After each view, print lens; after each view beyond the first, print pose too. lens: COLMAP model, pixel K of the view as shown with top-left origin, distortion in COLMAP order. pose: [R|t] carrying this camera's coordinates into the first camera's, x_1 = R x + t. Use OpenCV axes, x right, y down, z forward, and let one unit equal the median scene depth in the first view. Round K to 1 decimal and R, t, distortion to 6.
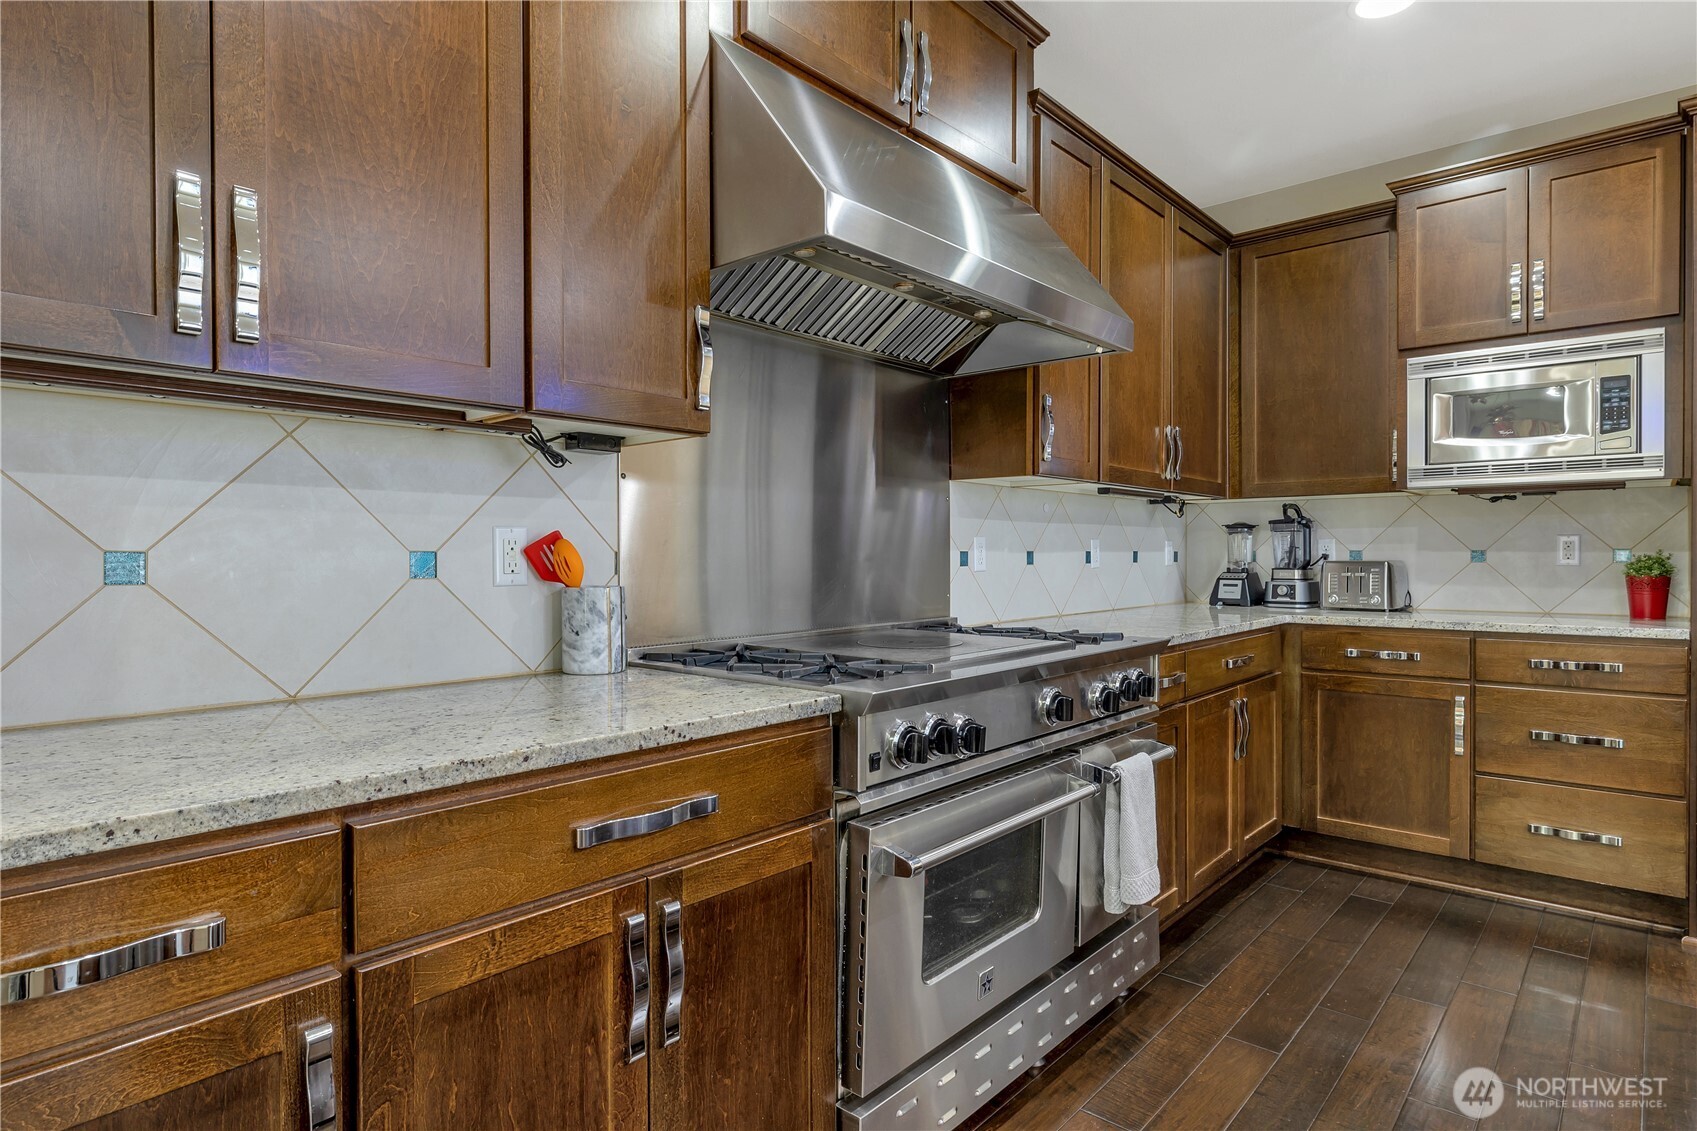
lens RADIAL K [[918.7, 0, 851.5], [0, 918.7, 562.4], [0, 0, 1]] dist [-0.002897, 0.000676]
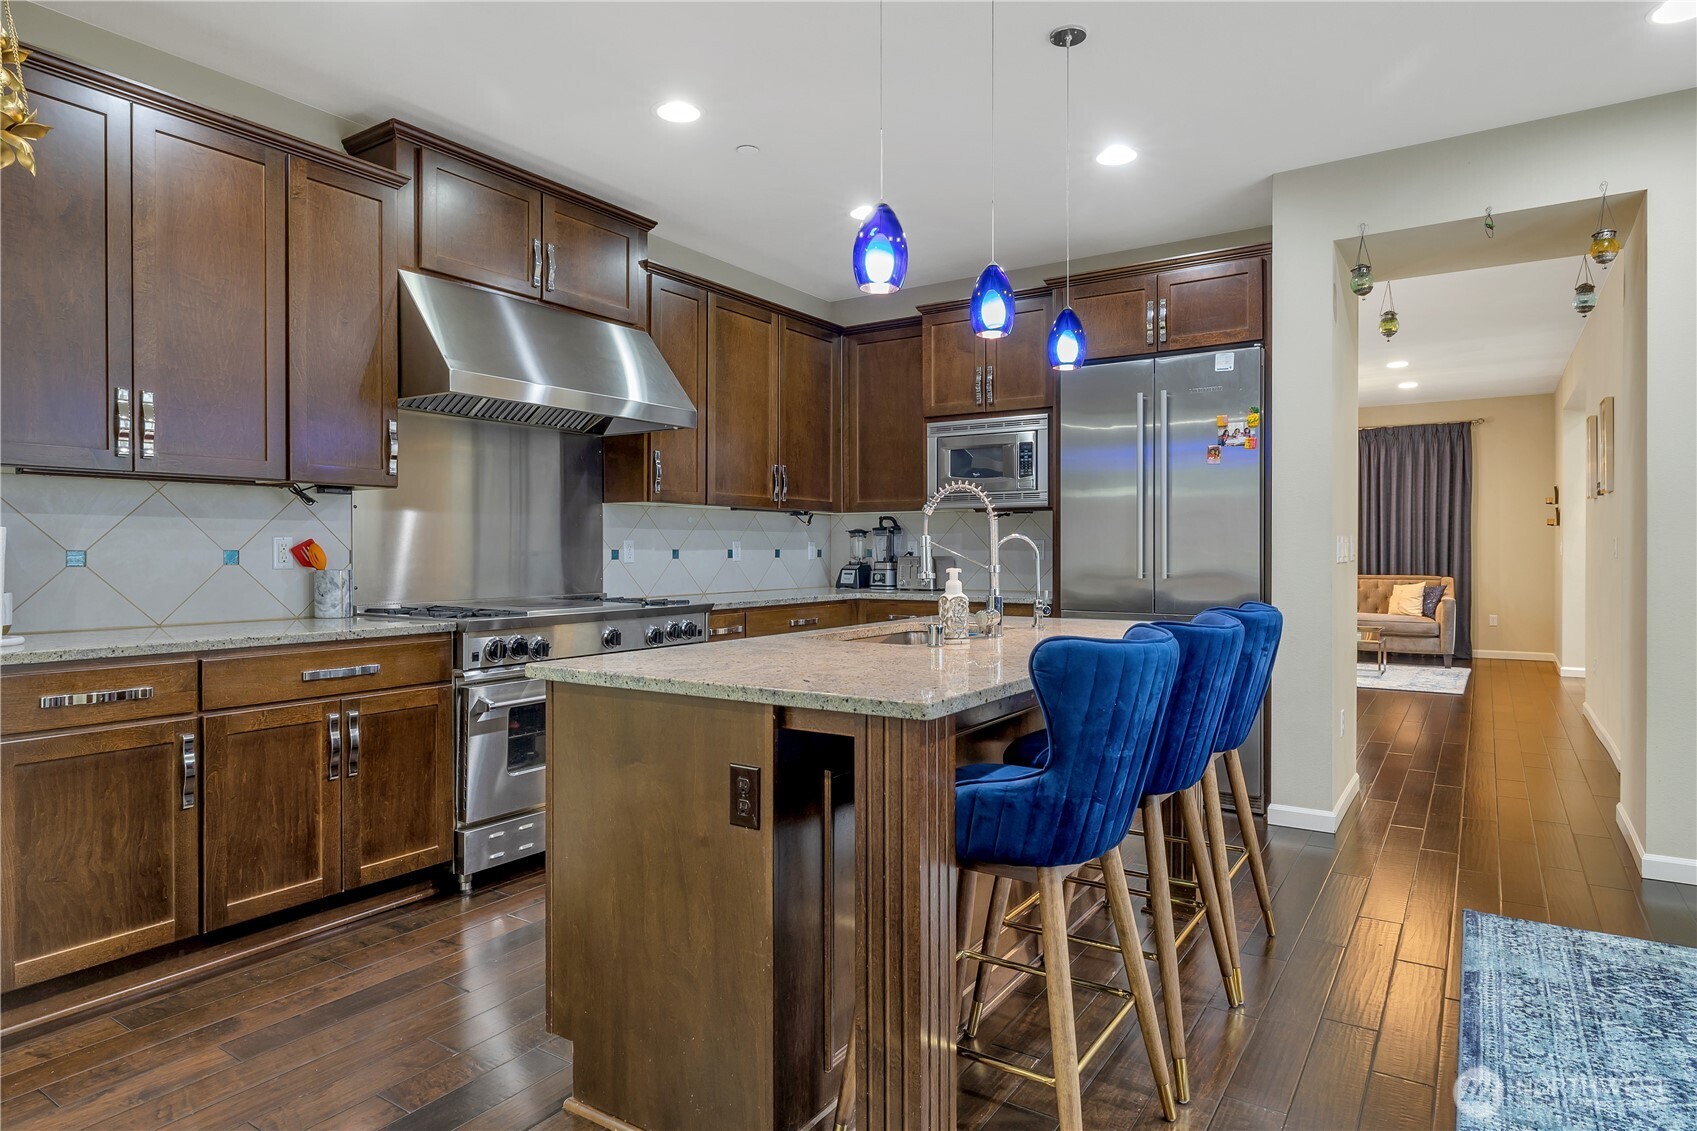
lens RADIAL K [[967.6, 0, 847.4], [0, 967.6, 556.6], [0, 0, 1]] dist [0.003366, 0.000487]
pose [[0.991085, 0.001772, 0.133218, 0.300215], [-0.001600, 0.999998, -0.001398, 0.000907], [-0.133220, 0.001172, 0.991086, -0.655271]]
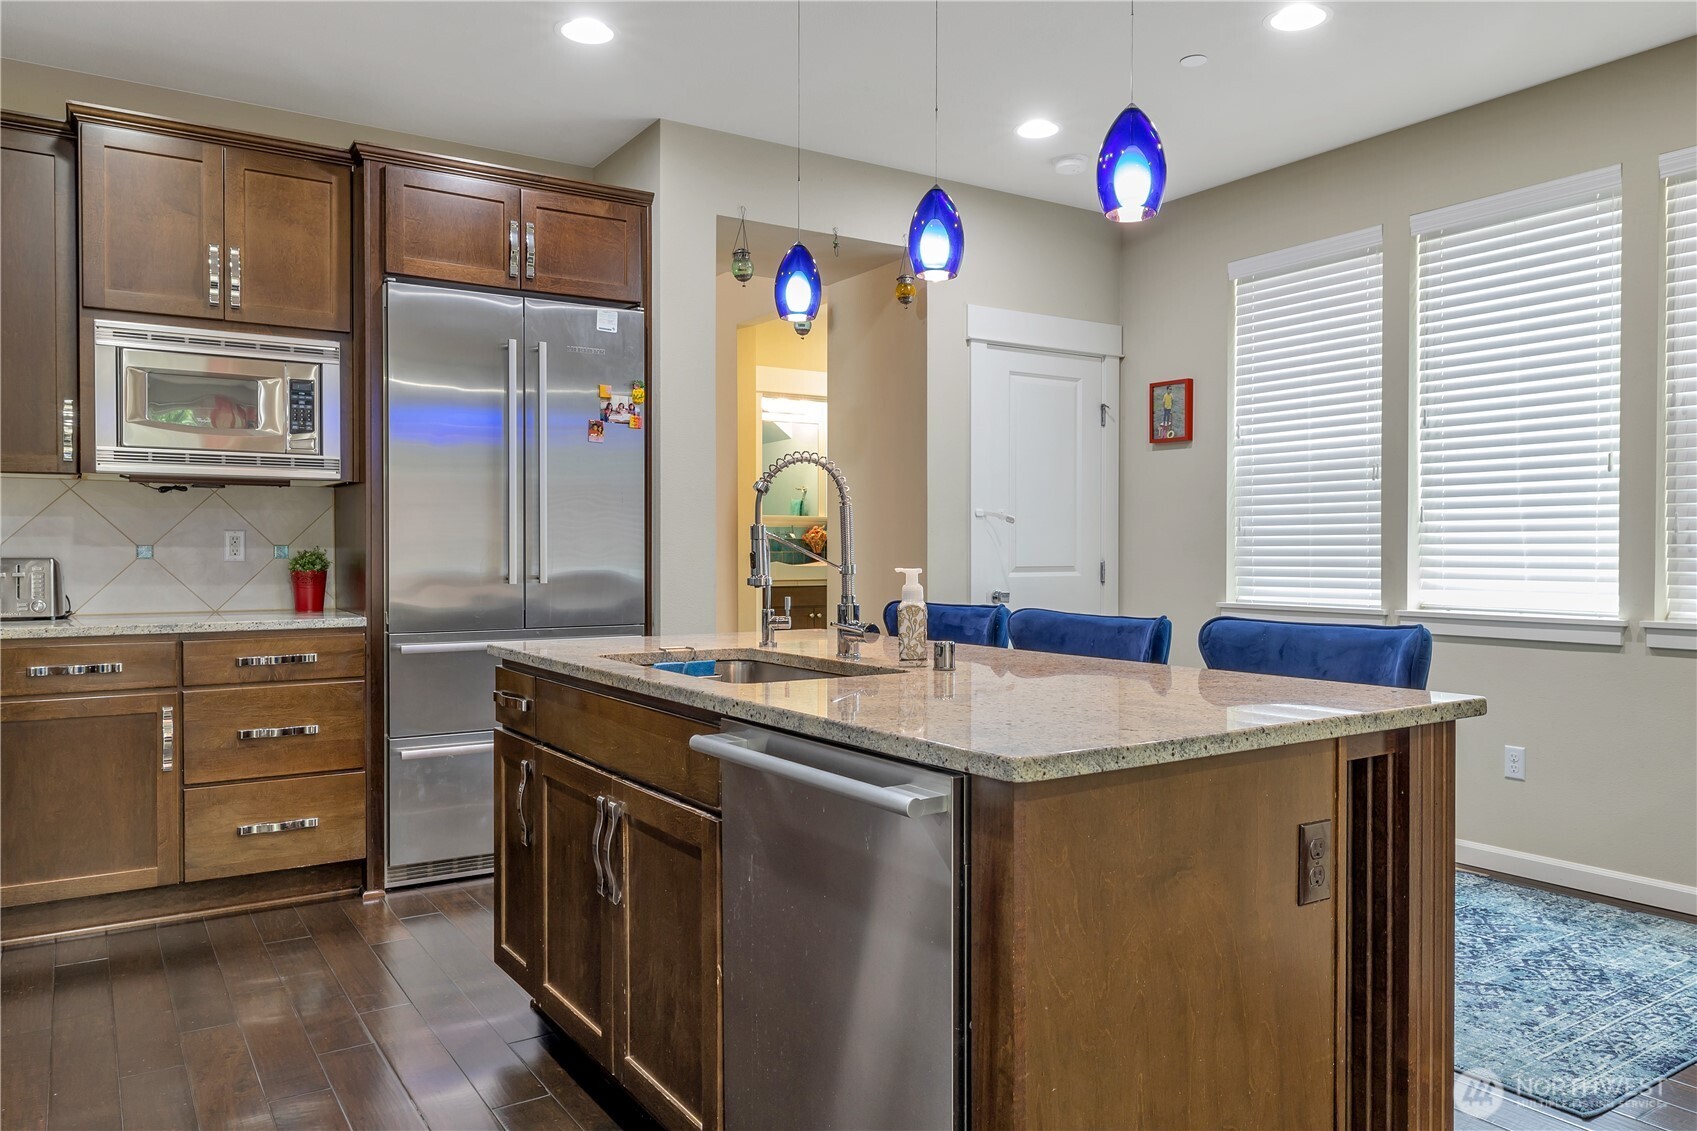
lens RADIAL K [[1183.0, 0, 852.5], [0, 1183.0, 561.5], [0, 0, 1]] dist [0.001913, 0.000279]
pose [[0.262178, -0.006504, 0.964998, -0.310075], [0.006286, 0.999968, 0.005032, 0.001167], [-0.964999, 0.004747, 0.262210, 0.042468]]
